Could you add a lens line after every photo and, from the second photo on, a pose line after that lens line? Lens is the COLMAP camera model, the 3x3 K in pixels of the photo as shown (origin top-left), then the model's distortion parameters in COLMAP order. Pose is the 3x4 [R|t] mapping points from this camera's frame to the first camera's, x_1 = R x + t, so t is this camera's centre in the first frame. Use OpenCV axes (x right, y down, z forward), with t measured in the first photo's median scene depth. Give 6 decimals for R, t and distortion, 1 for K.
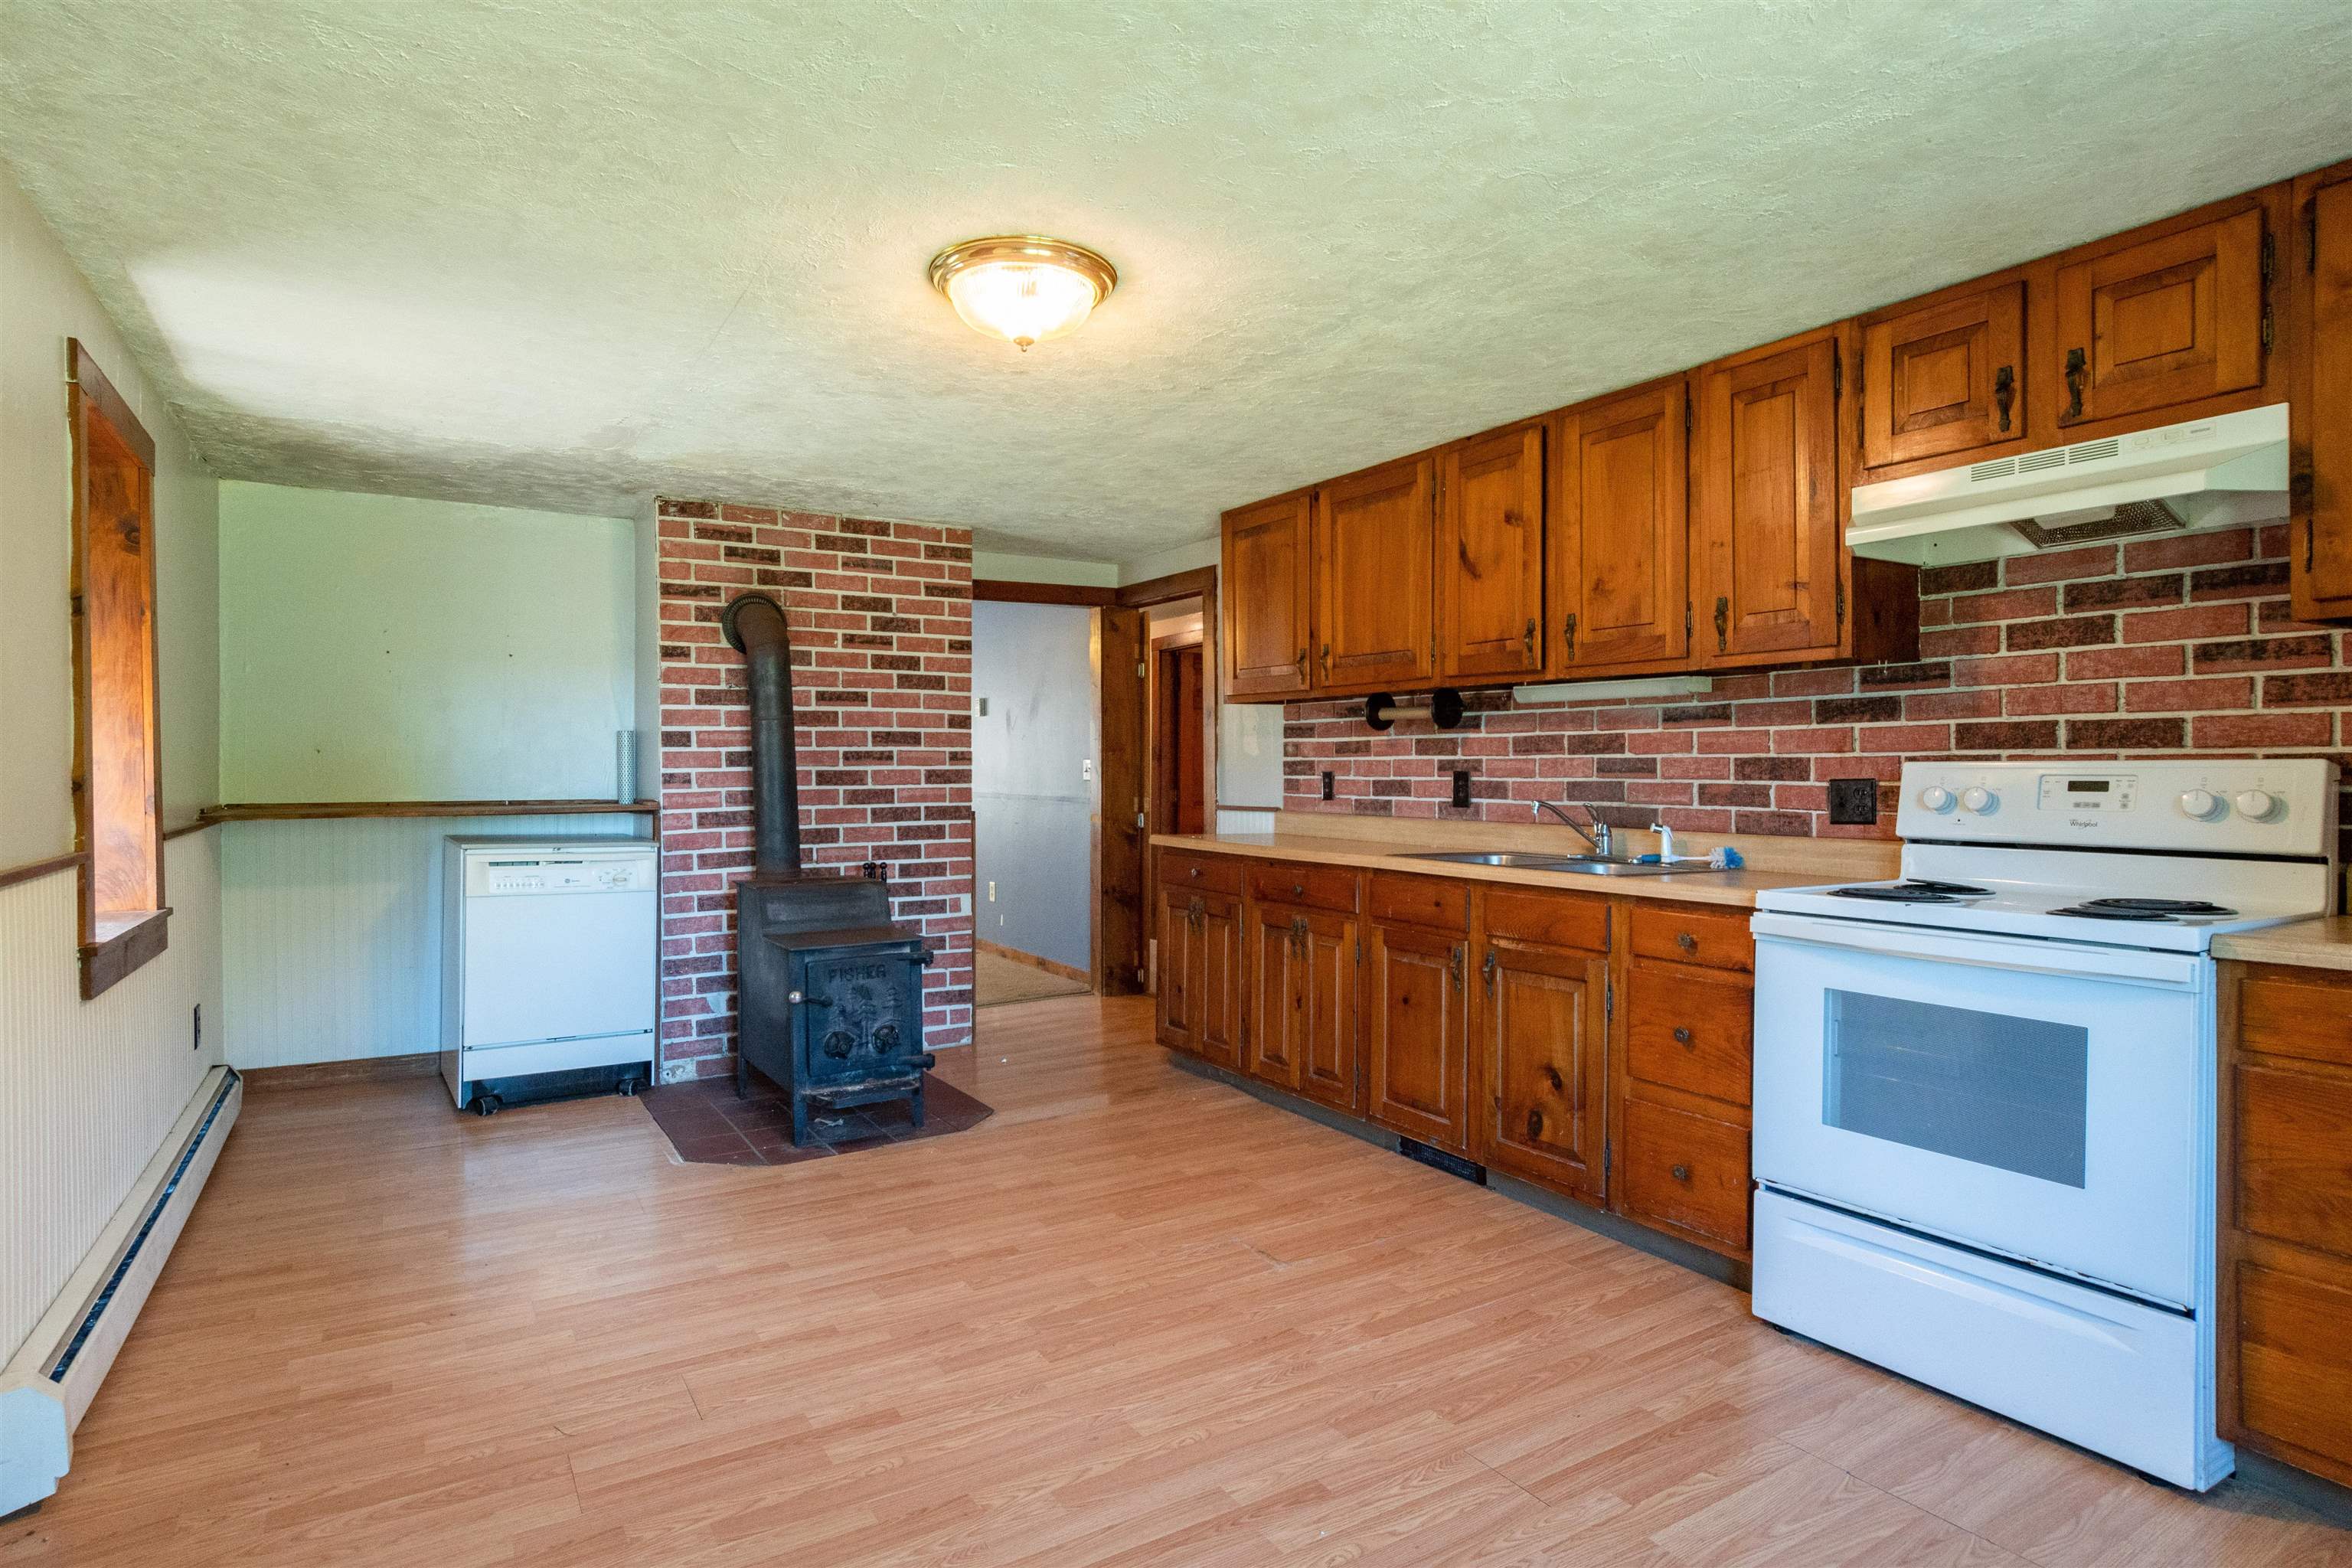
lens RADIAL K [[1274.3, 0, 1190.7], [0, 1274.3, 777.0], [0, 0, 1]] dist [0.007581, -0.000937]
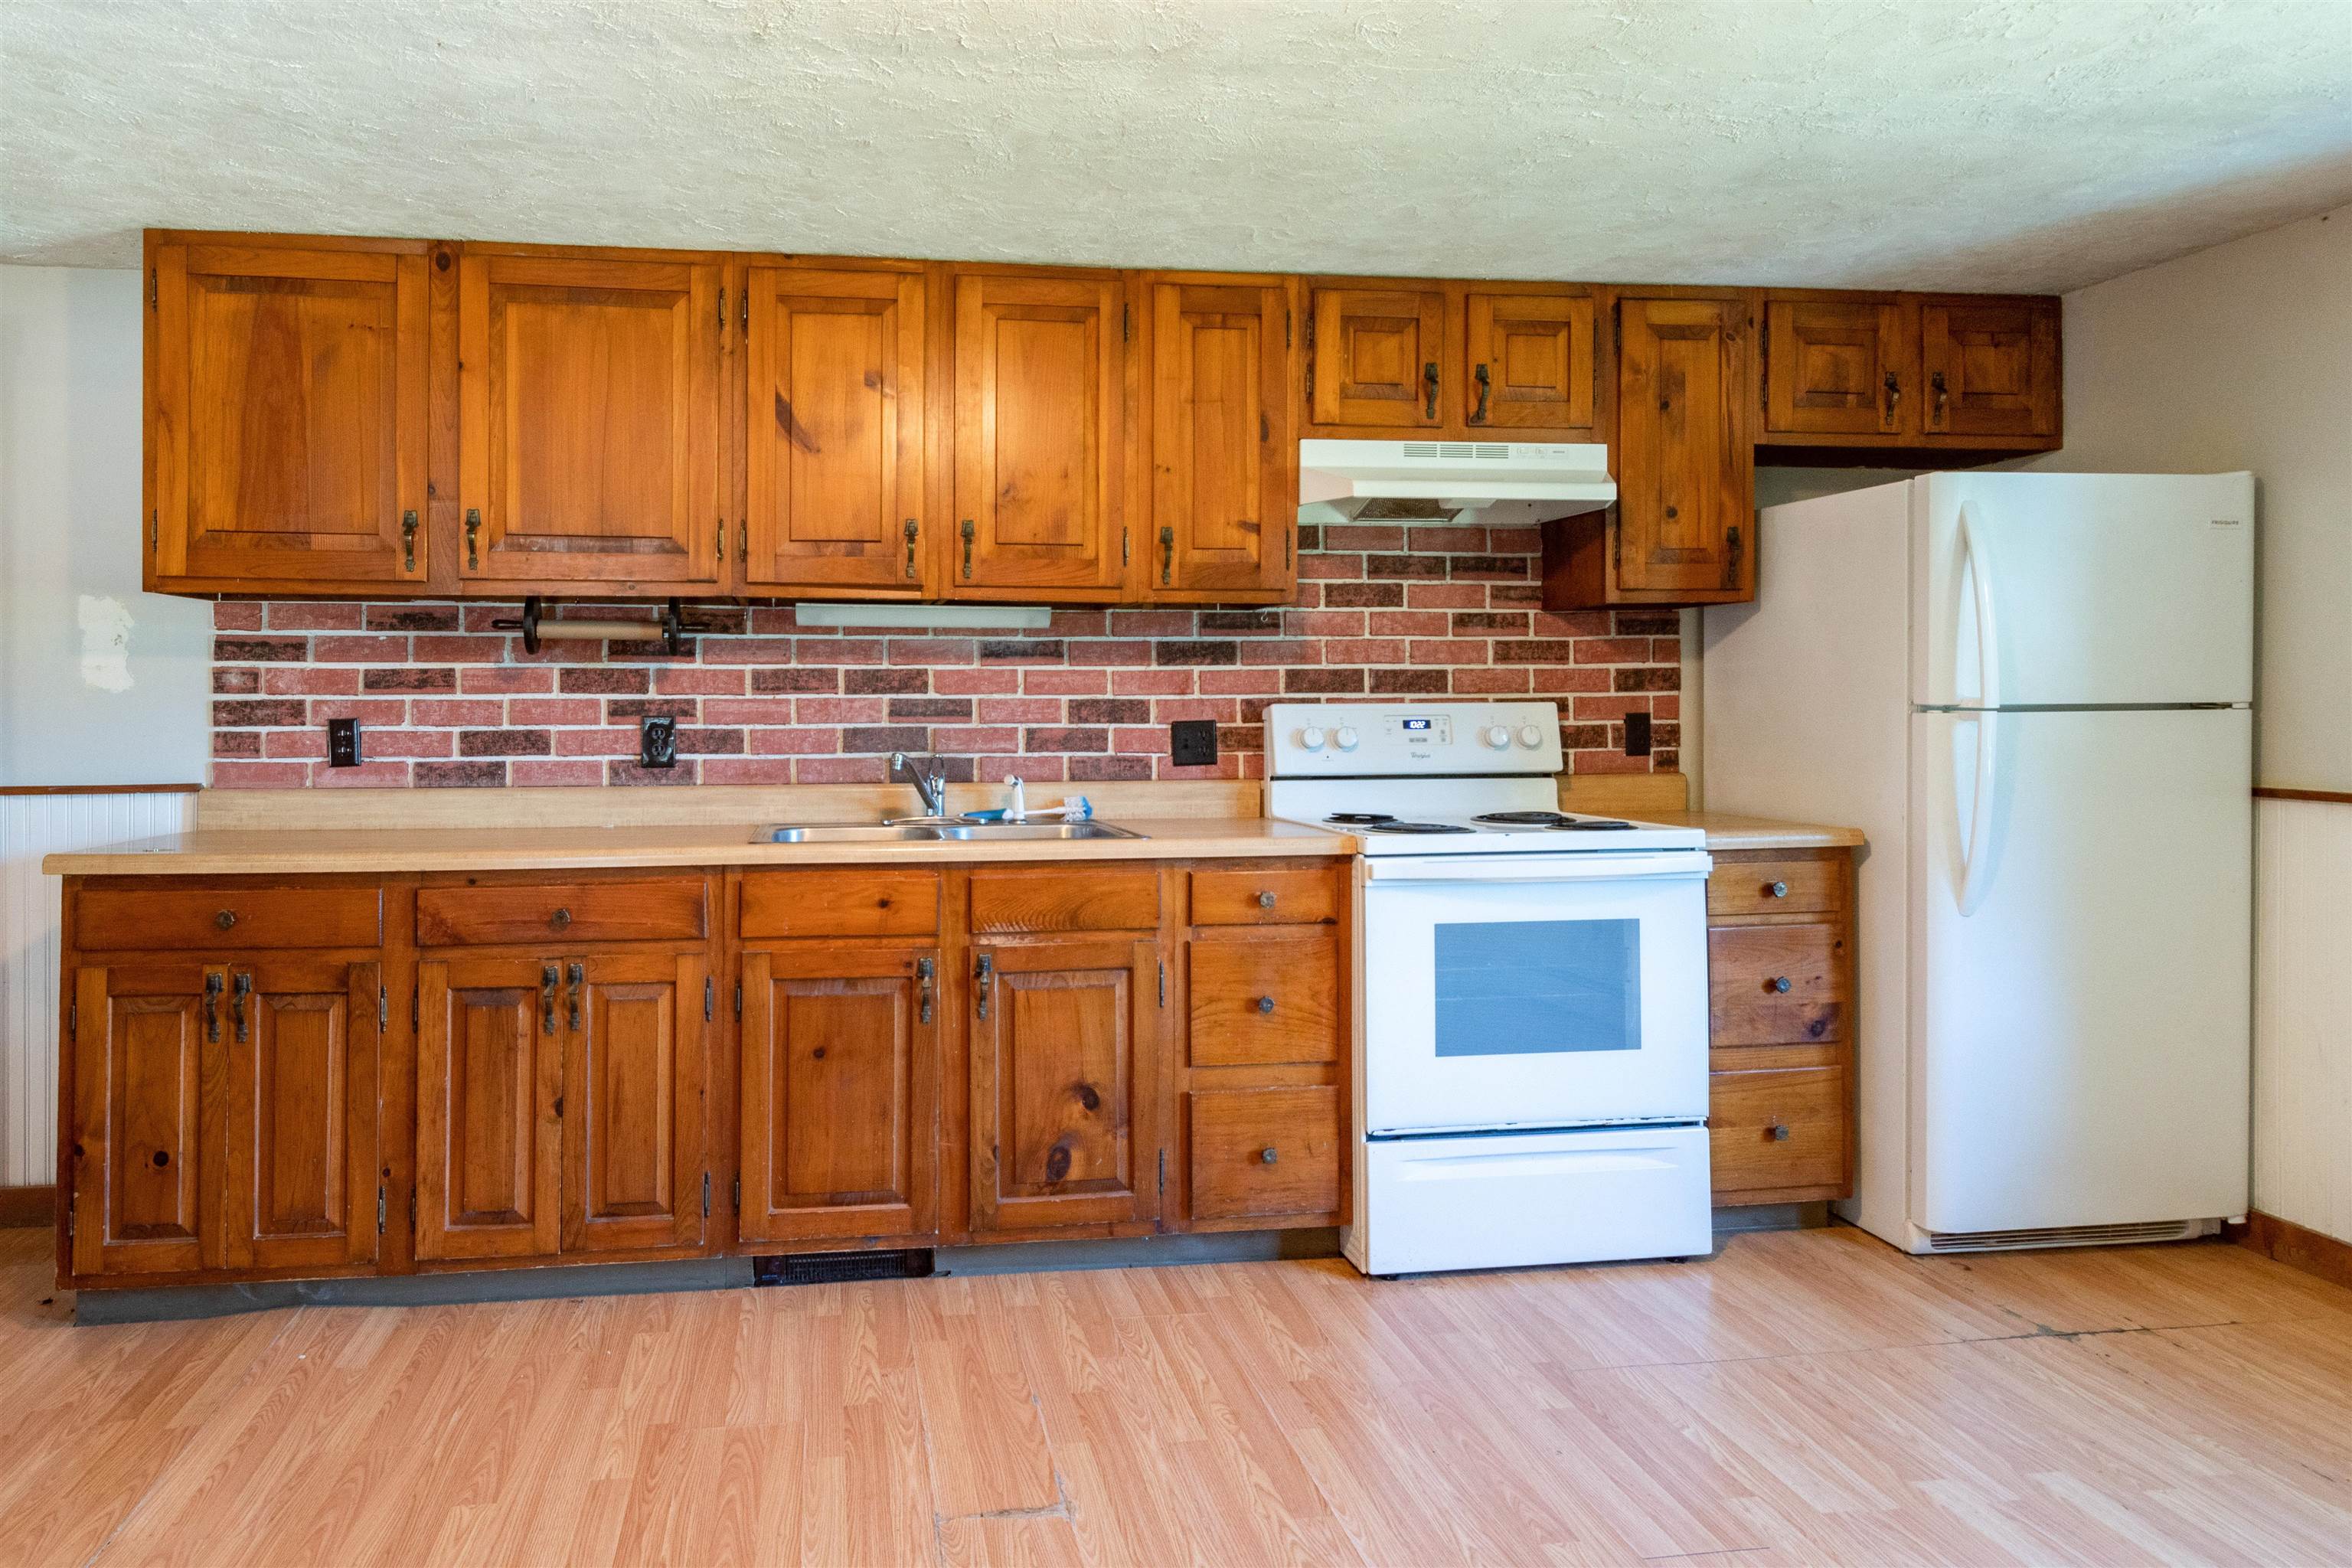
lens RADIAL K [[1274.3, 0, 1234.5], [0, 1274.3, 697.8], [0, 0, 1]] dist [0.007581, -0.000937]
pose [[0.418927, 0.003880, 0.908012, -0.392948], [0.008878, 0.999926, -0.008369, -0.008023], [-0.907977, 0.011567, 0.418861, 0.554252]]
